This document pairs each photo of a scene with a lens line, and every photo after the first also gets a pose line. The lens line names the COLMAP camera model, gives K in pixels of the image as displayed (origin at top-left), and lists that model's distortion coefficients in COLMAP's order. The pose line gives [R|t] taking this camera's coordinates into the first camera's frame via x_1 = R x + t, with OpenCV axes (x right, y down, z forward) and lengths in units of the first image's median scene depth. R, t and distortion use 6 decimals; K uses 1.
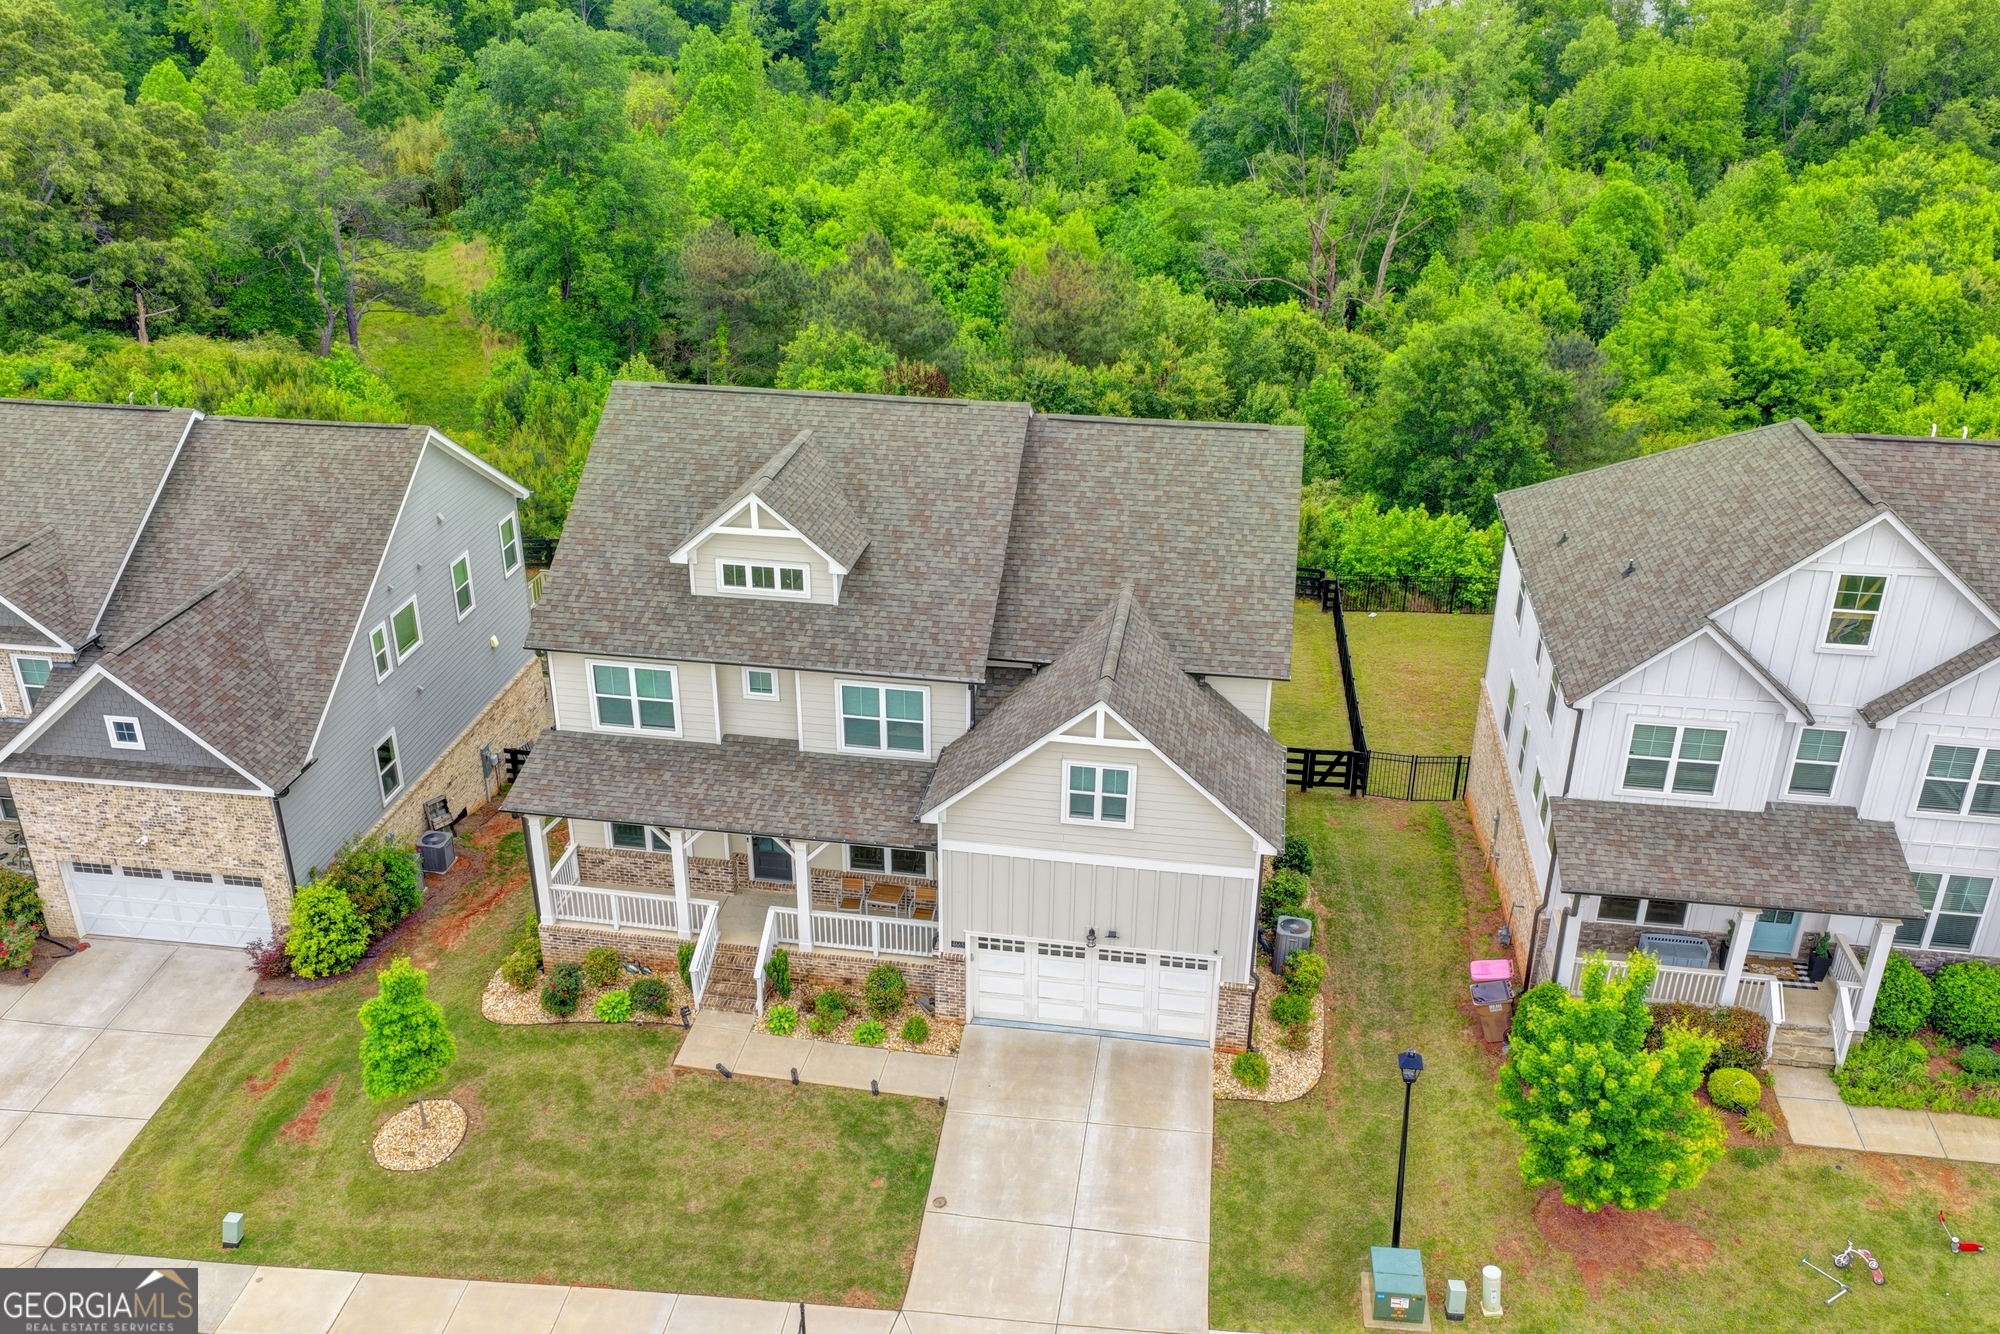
lens RADIAL K [[1664.0, 0, 1014.8], [0, 1664.0, 662.3], [0, 0, 1]] dist [-0.017002, 0.046400]
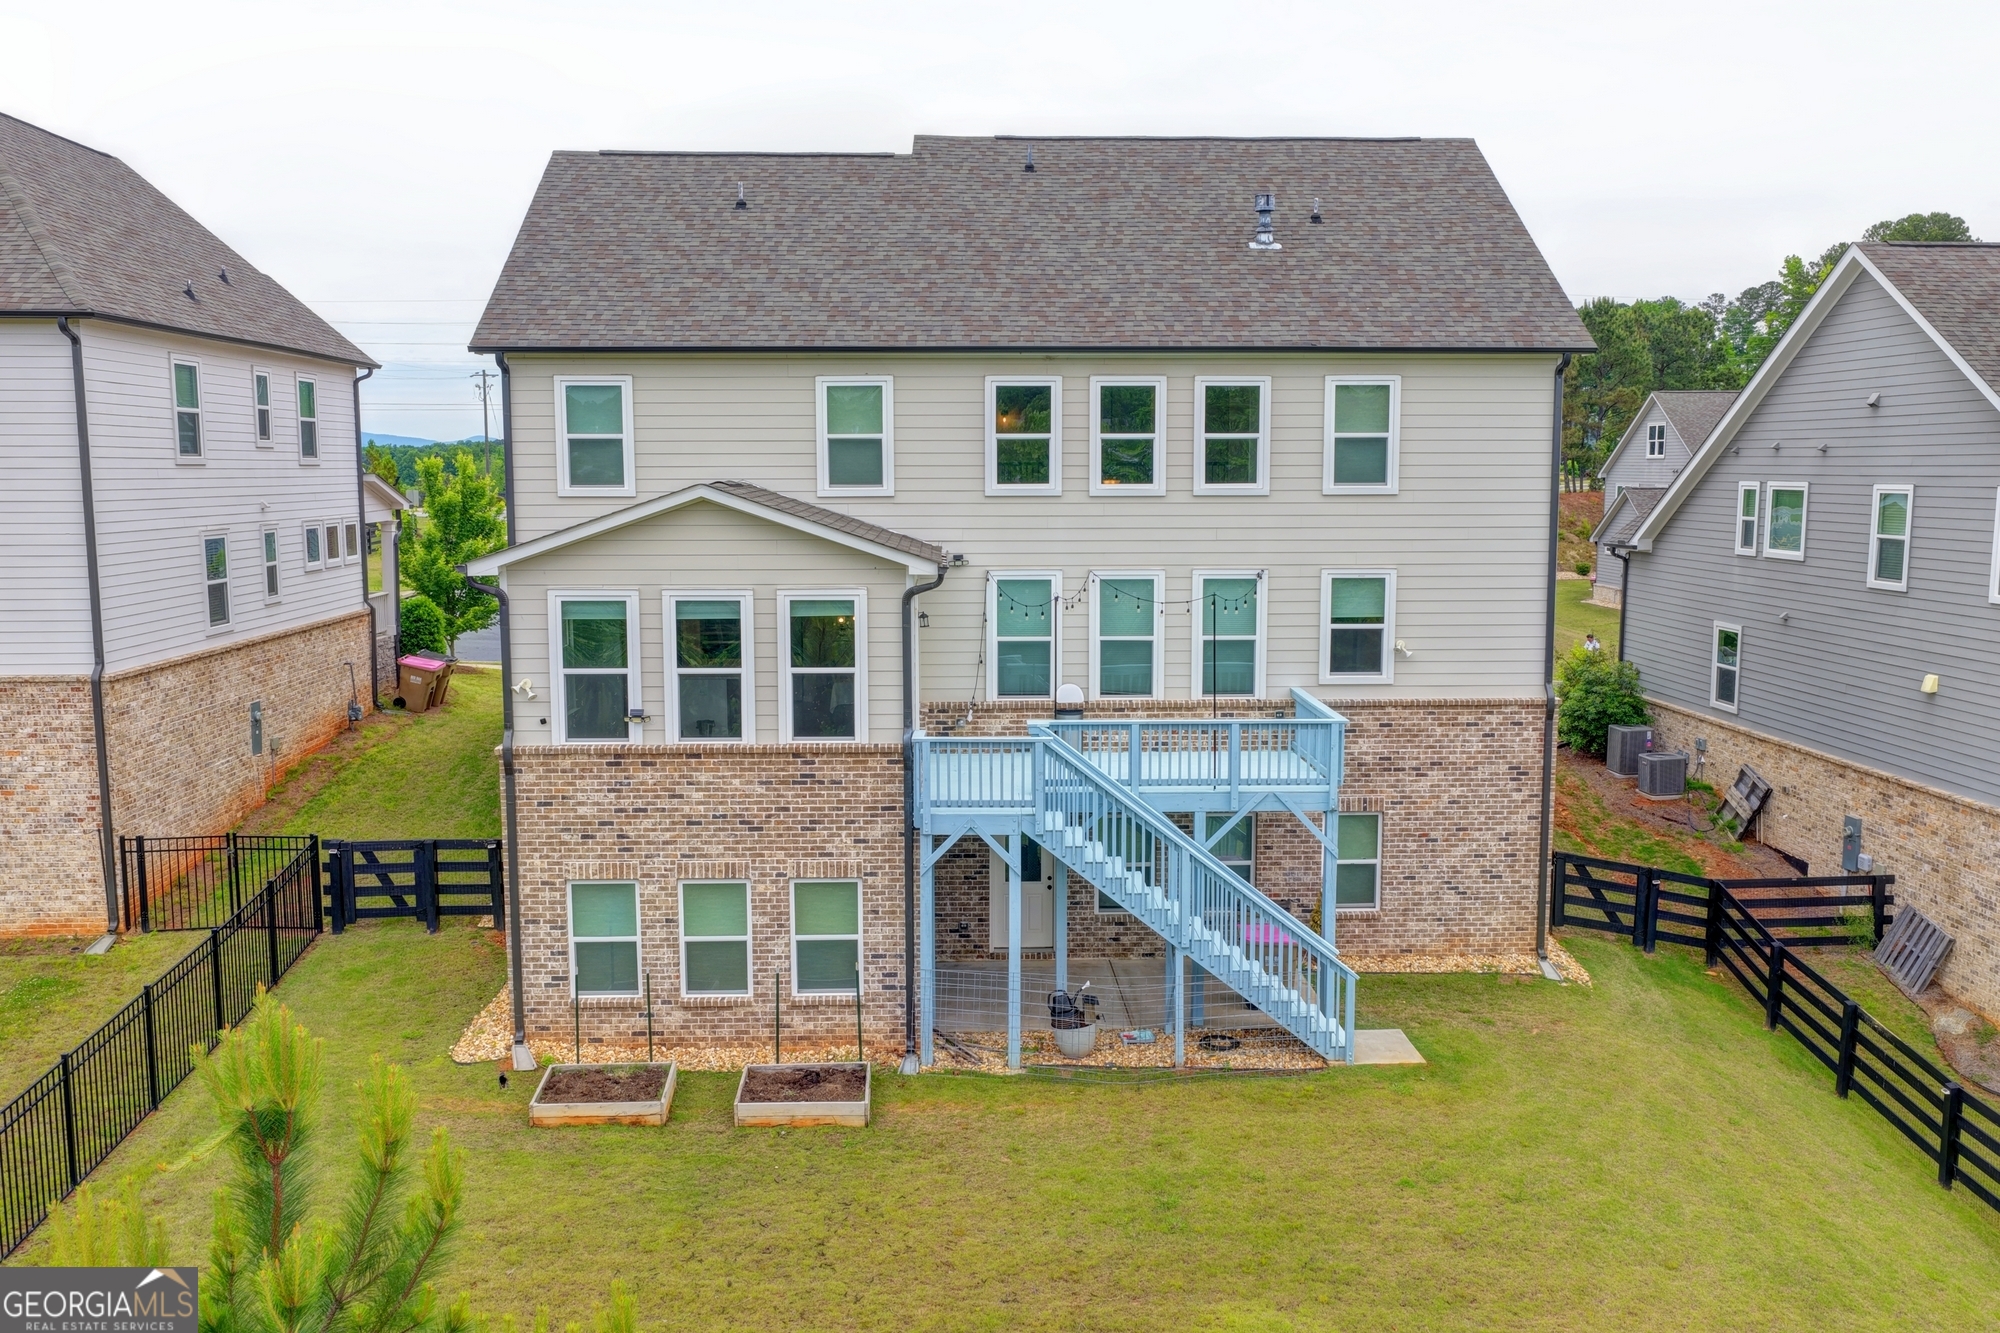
lens RADIAL K [[1664.0, 0, 1005.4], [0, 1664.0, 670.4], [0, 0, 1]] dist [-0.017002, 0.046400]
pose [[-0.981364, 0.017351, -0.191373, 0.130117], [-0.088272, 0.843909, 0.529175, -0.385101], [0.170683, 0.536206, -0.826650, 1.909778]]
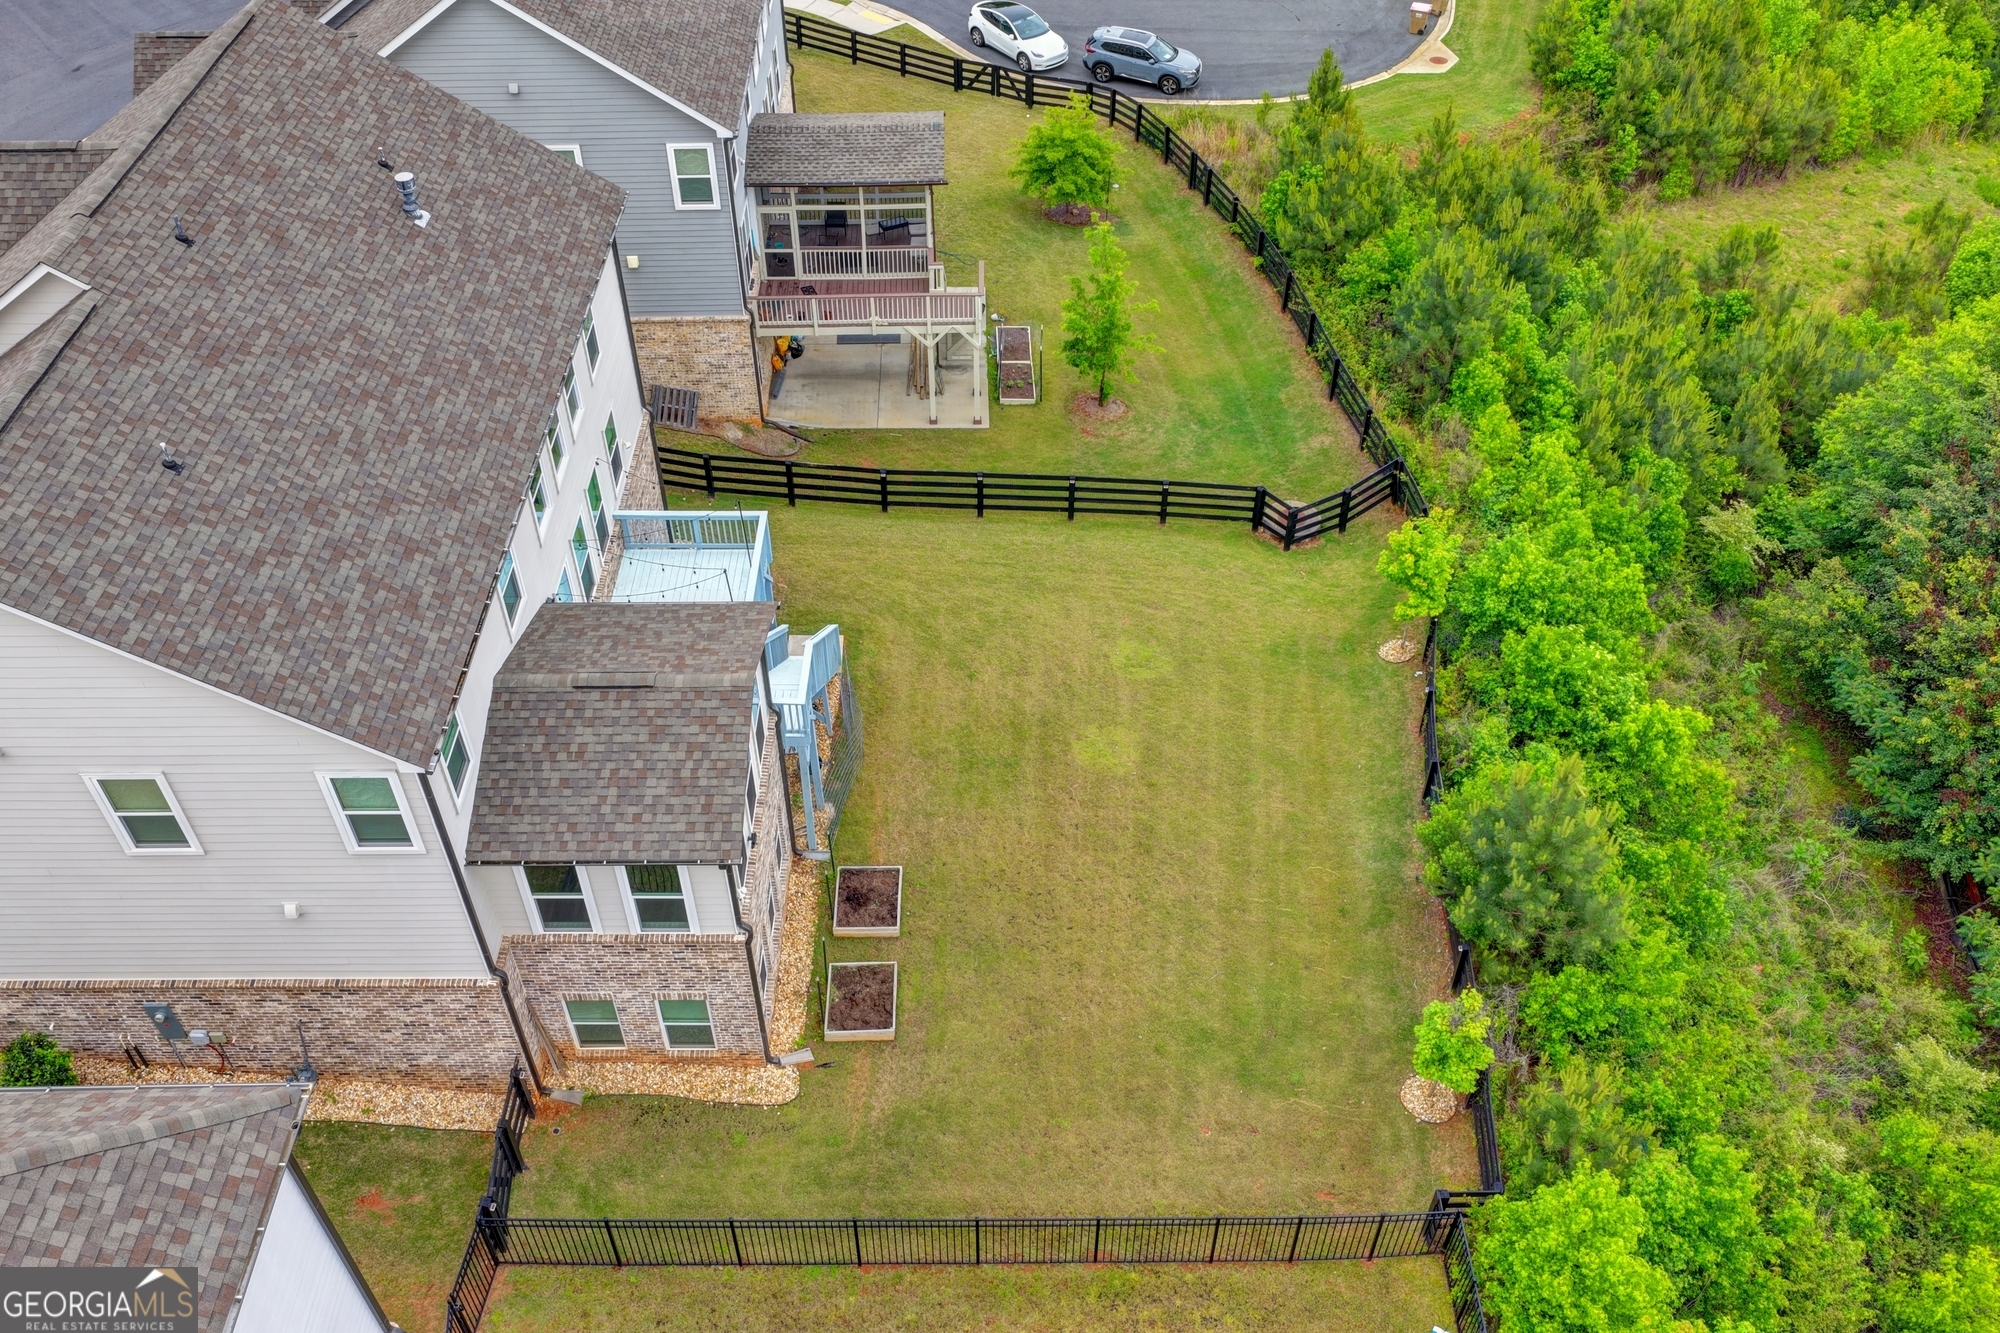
lens RADIAL K [[1664.0, 0, 1009.3], [0, 1664.0, 673.8], [0, 0, 1]] dist [-0.017002, 0.046400]
pose [[0.163823, 0.675342, -0.719079, 0.677366], [-0.424001, 0.706367, 0.566806, -0.600570], [0.890722, 0.212034, 0.402065, 1.185691]]
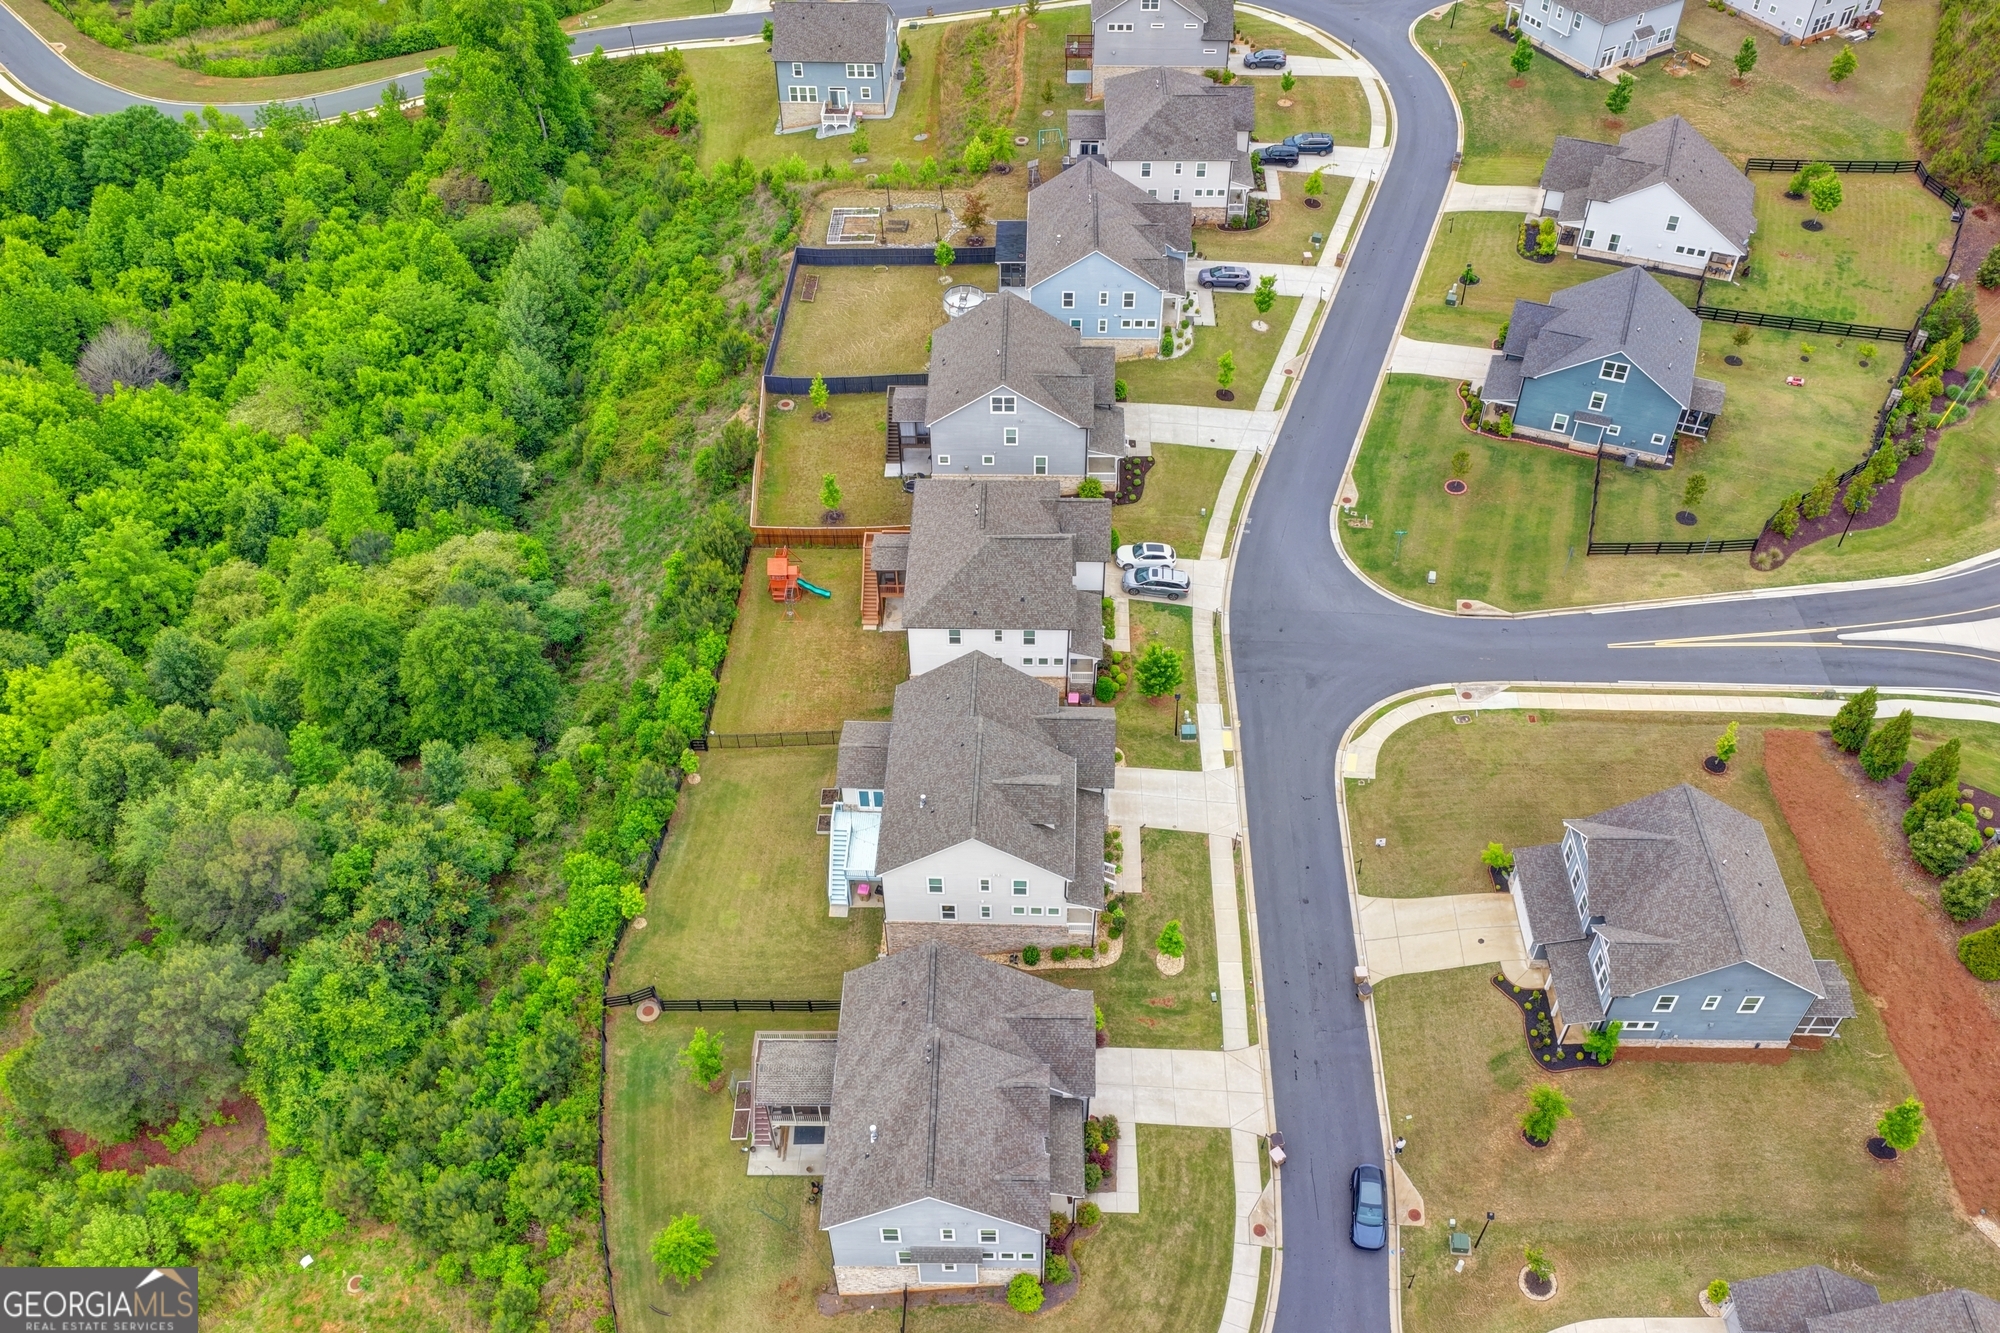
lens RADIAL K [[1664.0, 0, 1005.3], [0, 1664.0, 667.7], [0, 0, 1]] dist [-0.017002, 0.046400]
pose [[-0.121506, -0.720721, 0.682493, -1.991482], [0.434947, 0.579400, 0.689288, -2.275034], [-0.892221, 0.380600, 0.243075, 0.266738]]
